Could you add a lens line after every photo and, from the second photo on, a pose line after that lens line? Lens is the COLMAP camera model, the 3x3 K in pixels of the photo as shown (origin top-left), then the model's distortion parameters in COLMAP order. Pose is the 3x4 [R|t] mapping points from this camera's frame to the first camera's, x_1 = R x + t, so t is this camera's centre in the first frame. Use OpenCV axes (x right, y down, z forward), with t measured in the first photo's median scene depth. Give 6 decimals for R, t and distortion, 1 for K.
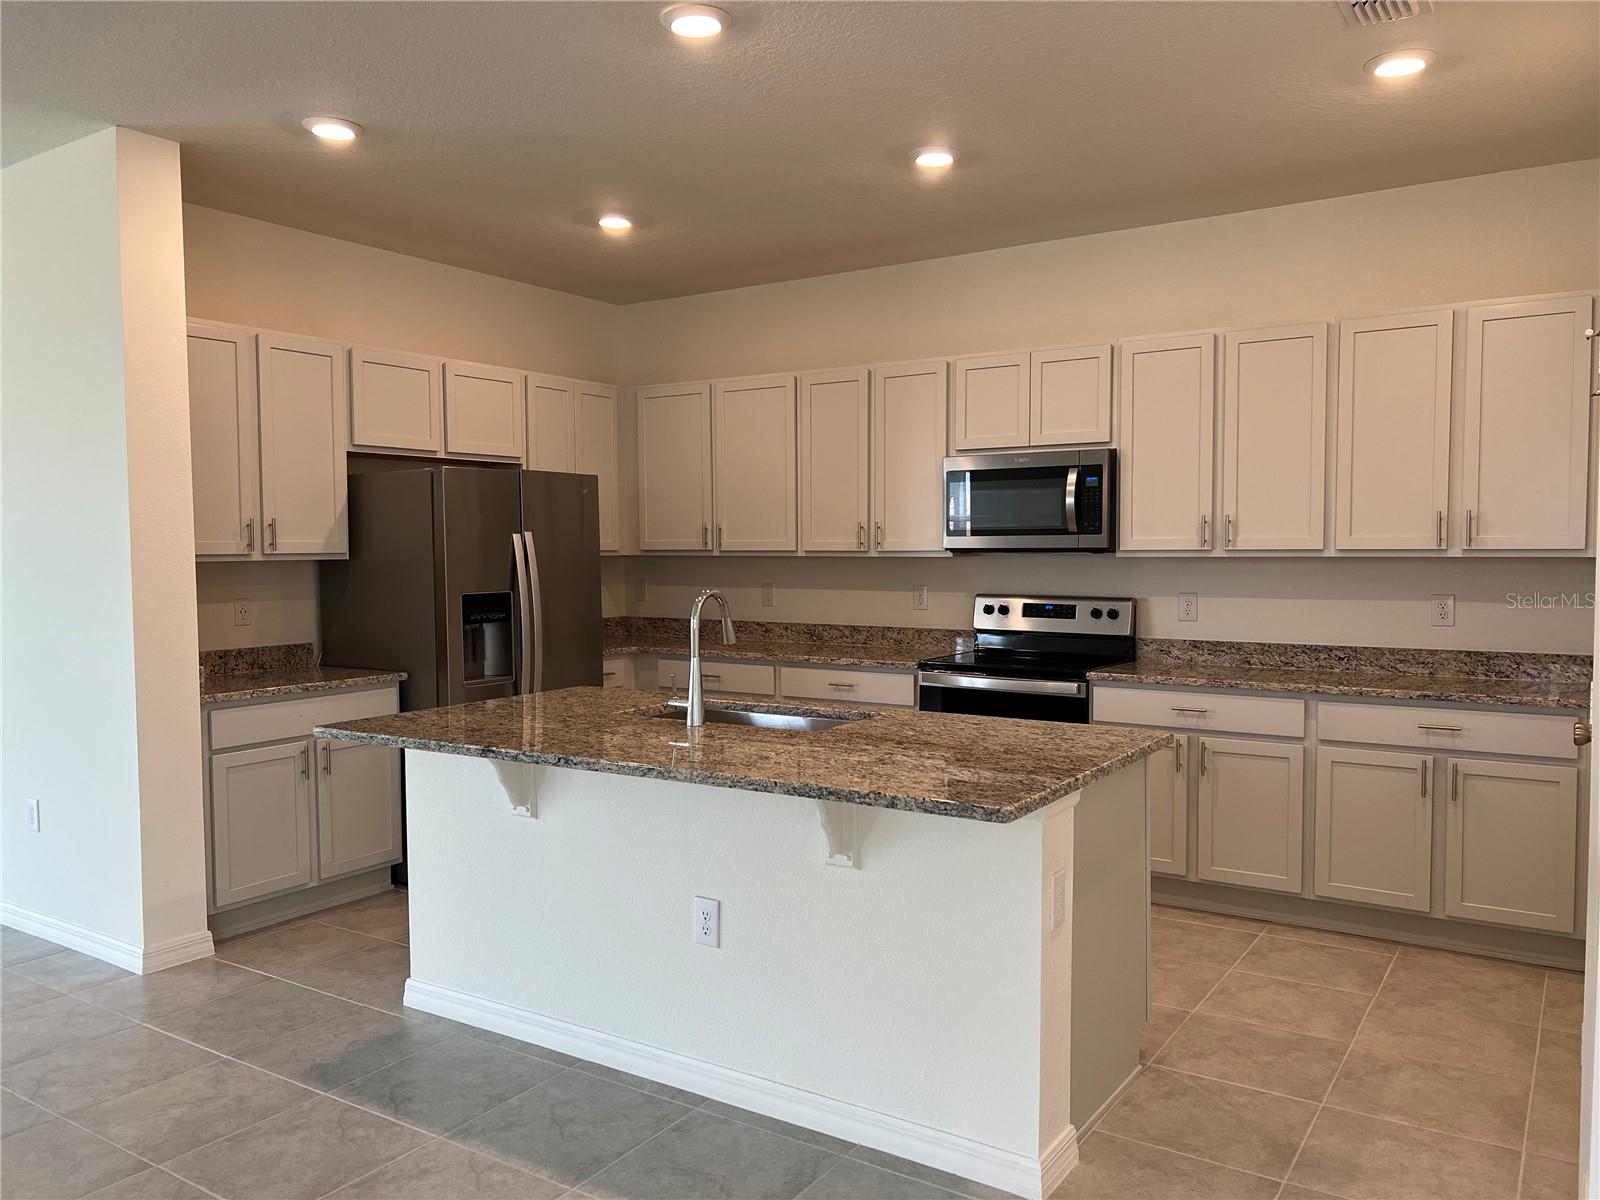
lens RADIAL K [[1210.6, 0, 797.1], [0, 1210.6, 600.2], [0, 0, 1]] dist [0.079420, -0.064412]
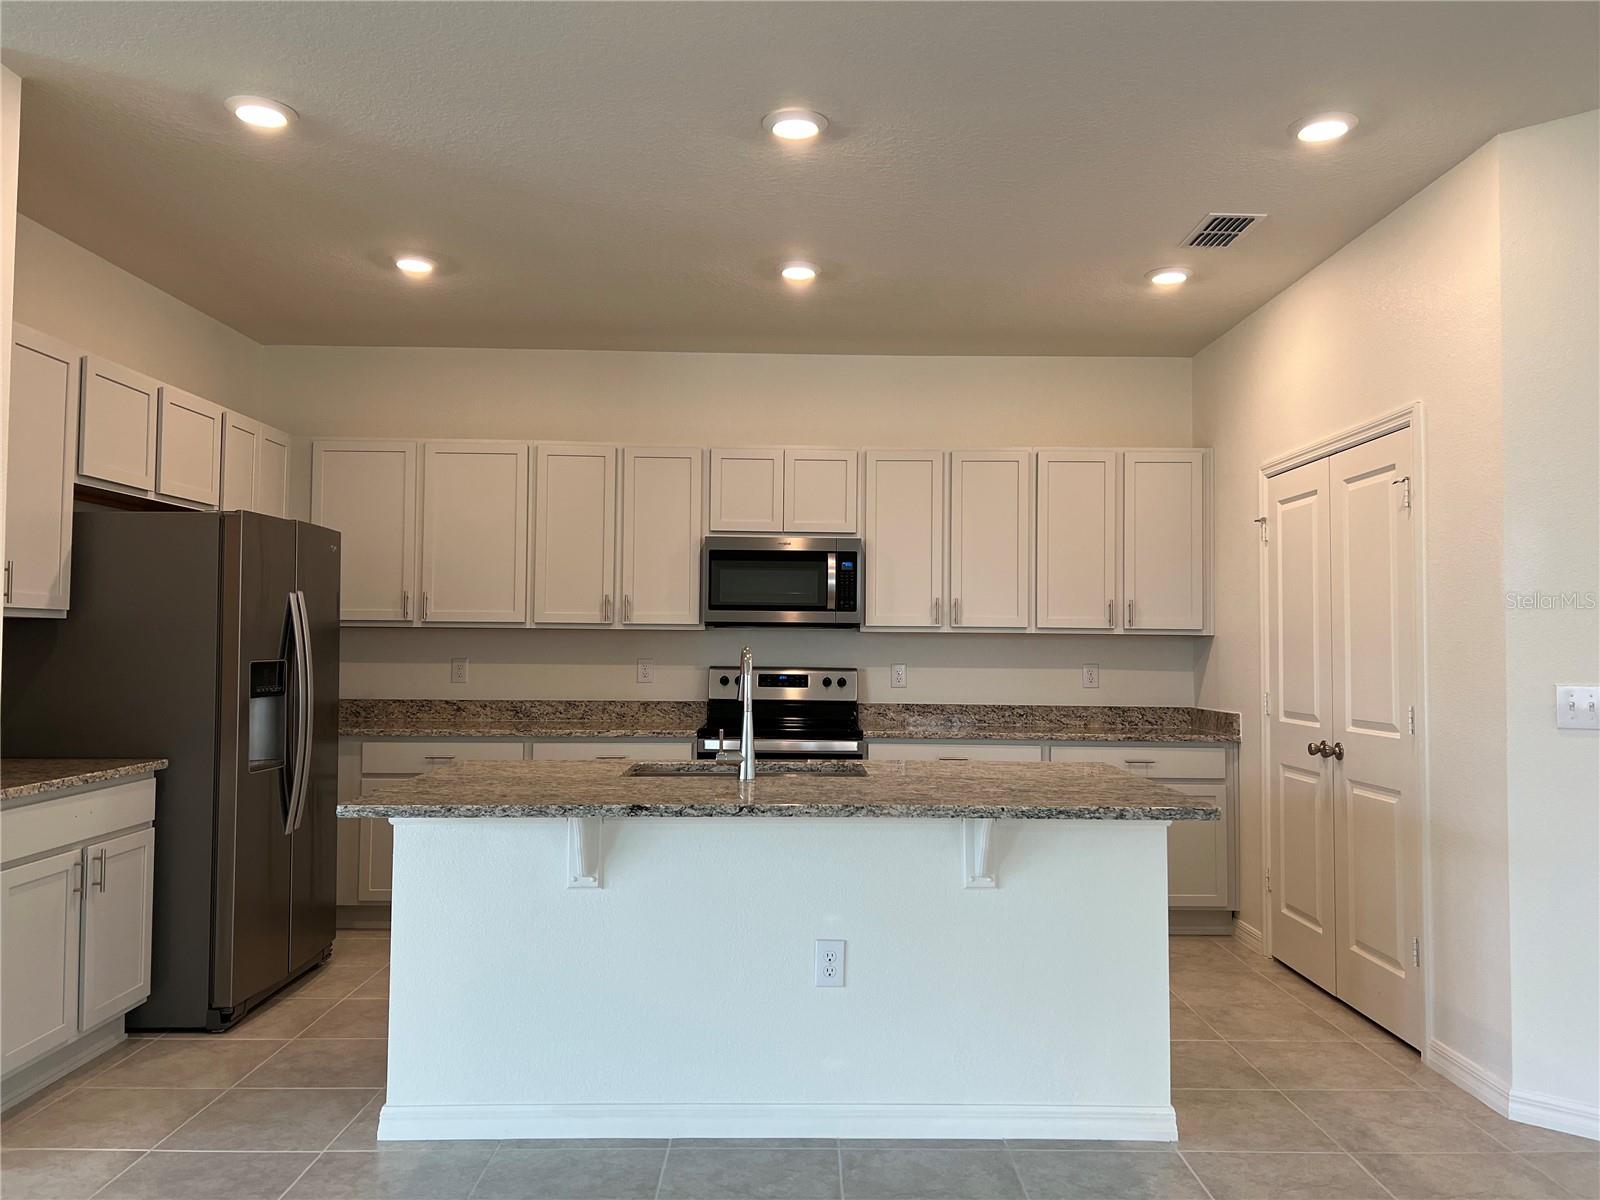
lens RADIAL K [[1210.6, 0, 807.1], [0, 1210.6, 592.7], [0, 0, 1]] dist [0.079420, -0.064412]
pose [[0.828721, 0.036508, 0.558470, -0.442676], [0.012297, 0.996441, -0.083386, 0.023310], [-0.559527, 0.075971, 0.825323, 0.084071]]
